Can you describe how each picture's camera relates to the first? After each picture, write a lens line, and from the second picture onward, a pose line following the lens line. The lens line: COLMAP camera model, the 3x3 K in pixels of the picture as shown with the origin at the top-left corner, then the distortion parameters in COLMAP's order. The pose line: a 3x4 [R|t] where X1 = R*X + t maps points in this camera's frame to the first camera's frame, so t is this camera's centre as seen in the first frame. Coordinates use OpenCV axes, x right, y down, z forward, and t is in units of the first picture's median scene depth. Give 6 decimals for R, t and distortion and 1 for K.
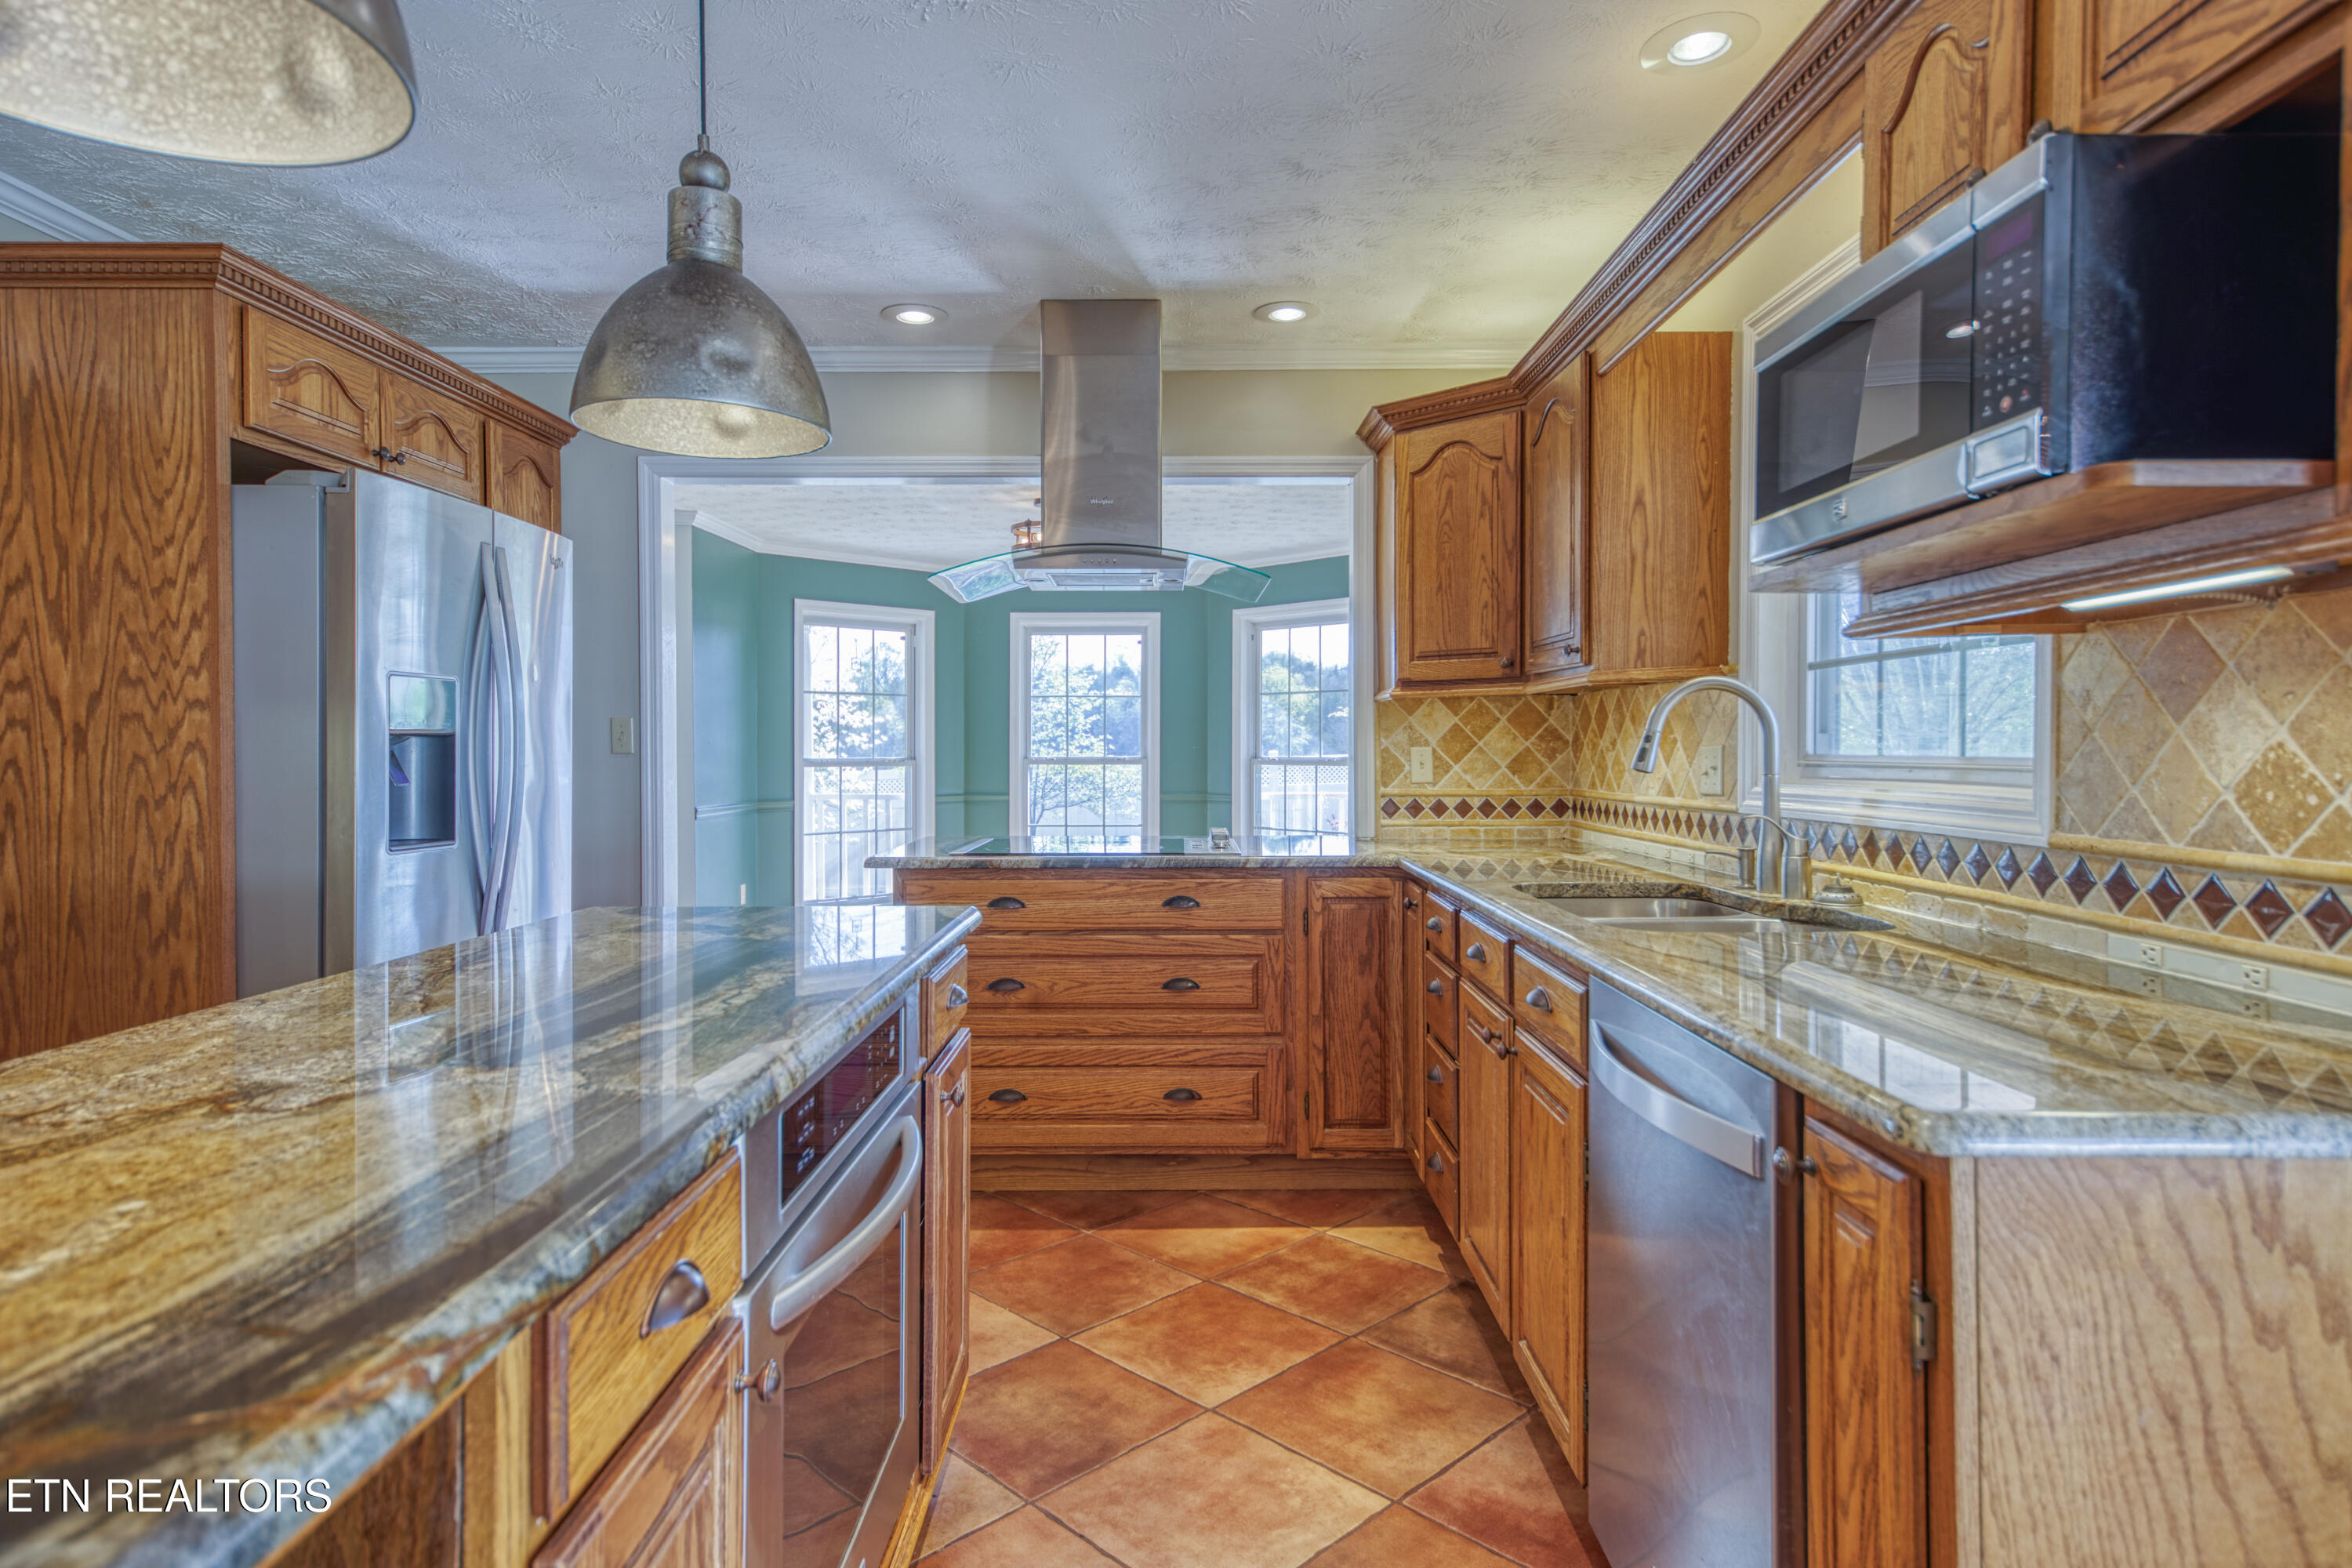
lens RADIAL K [[1310.3, 0, 1130.4], [0, 1310.3, 745.7], [0, 0, 1]] dist [0.008433, 0.003124]
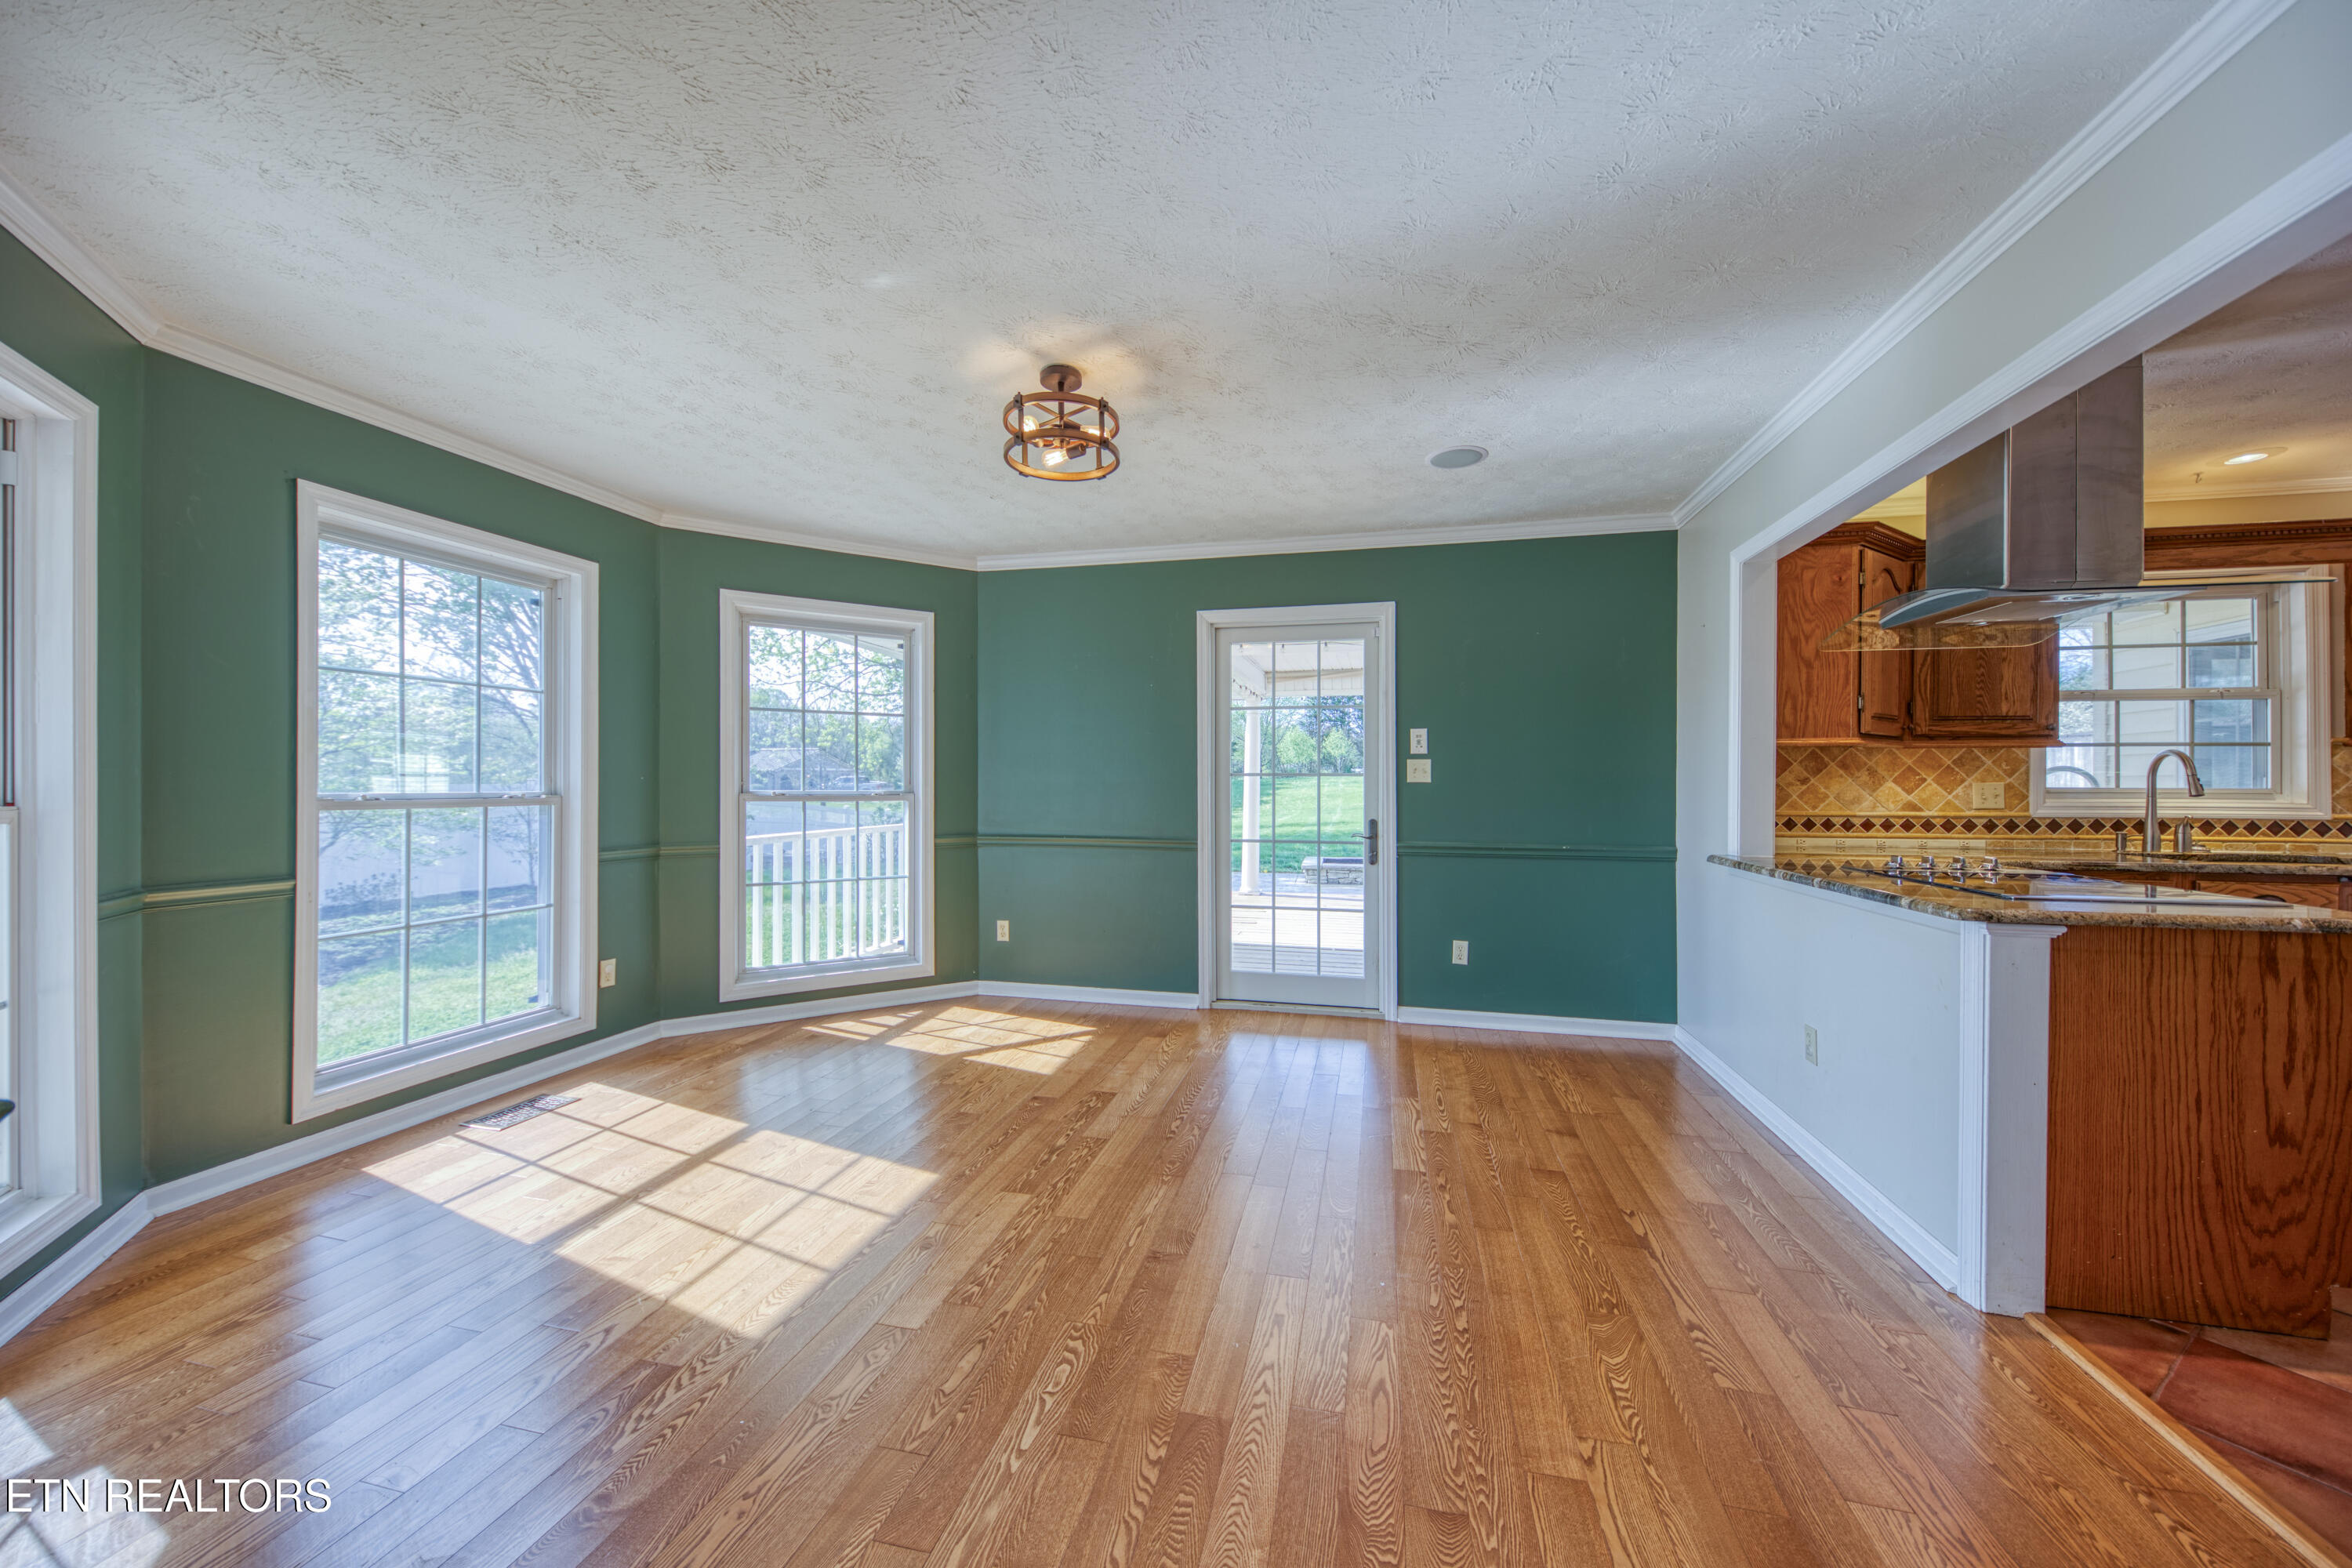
lens RADIAL K [[831.8, 0, 1190.2], [0, 831.8, 783.5], [0, 0, 1]] dist [0.003268, -0.000707]
pose [[0.201706, 0.003466, 0.979440, -1.060335], [-0.007138, 0.999972, -0.002068, 0.013131], [-0.979420, -0.006574, 0.201725, 2.035749]]
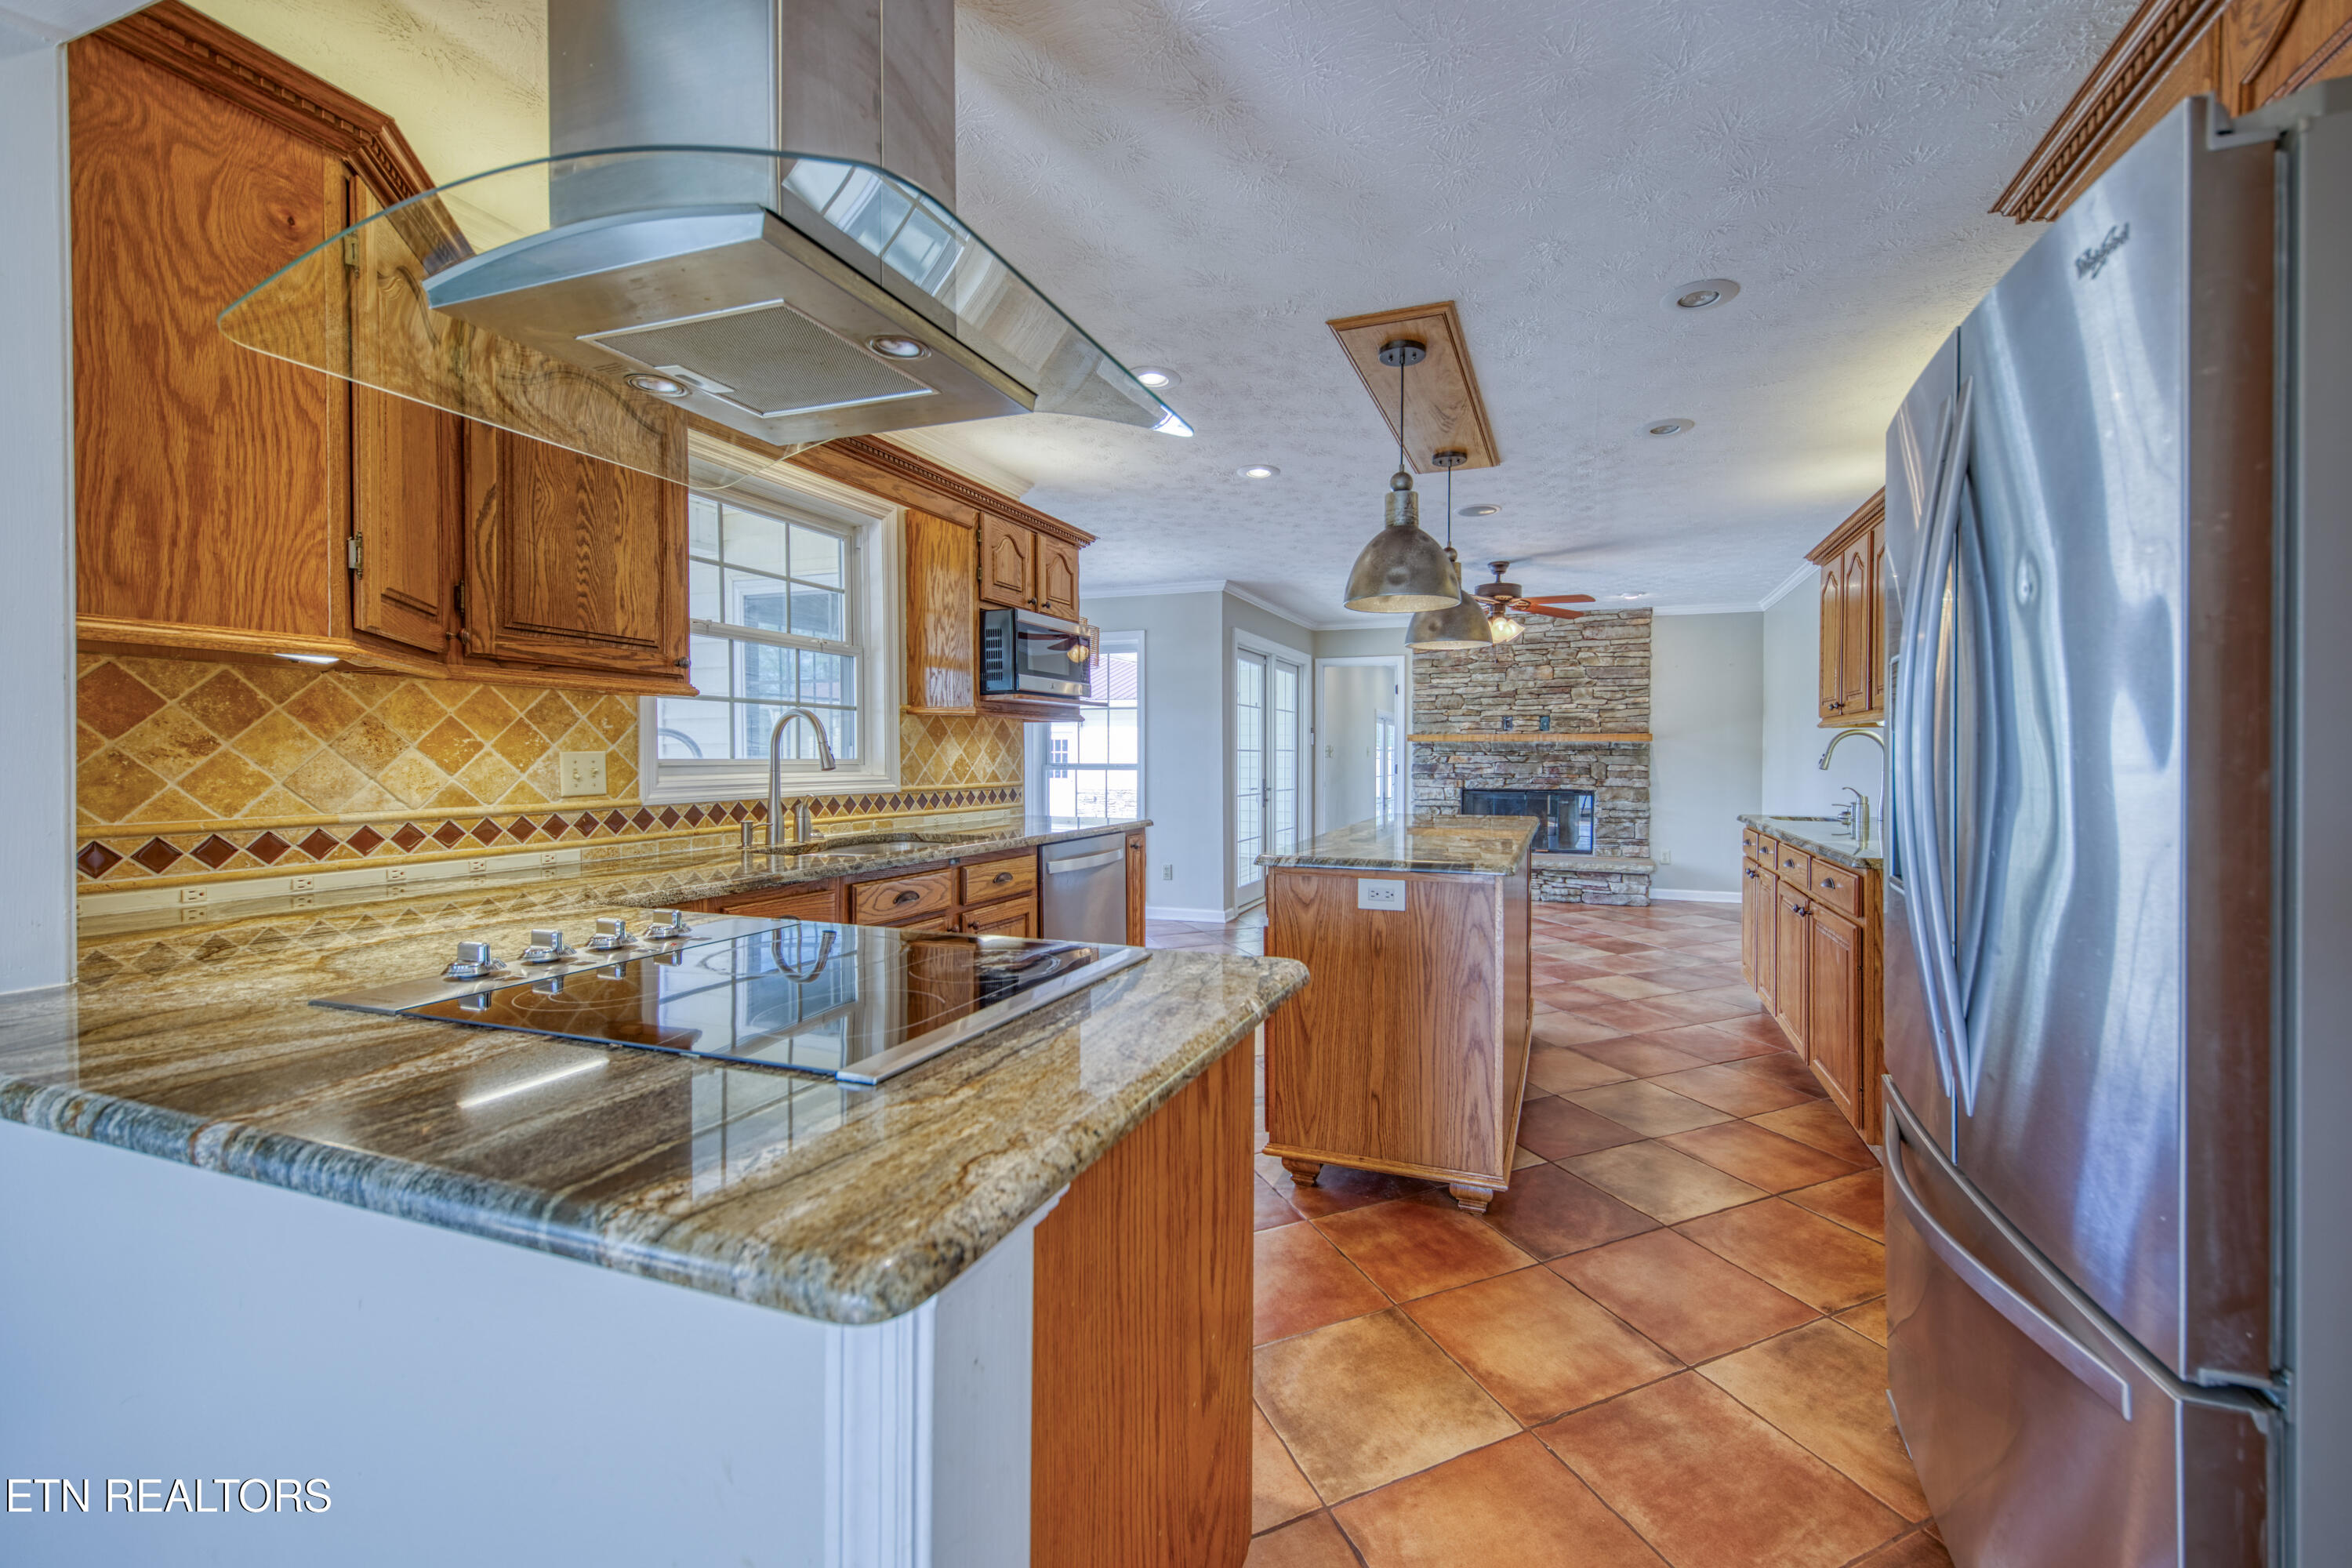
lens RADIAL K [[913.6, 0, 1256.5], [0, 913.6, 764.5], [0, 0, 1]] dist [-0.000283, -0.001435]
pose [[-0.955109, -0.000772, 0.296252, -0.362843], [0.000643, 0.999989, 0.004681, 0.008863], [-0.296252, 0.004661, -0.955098, 1.691658]]
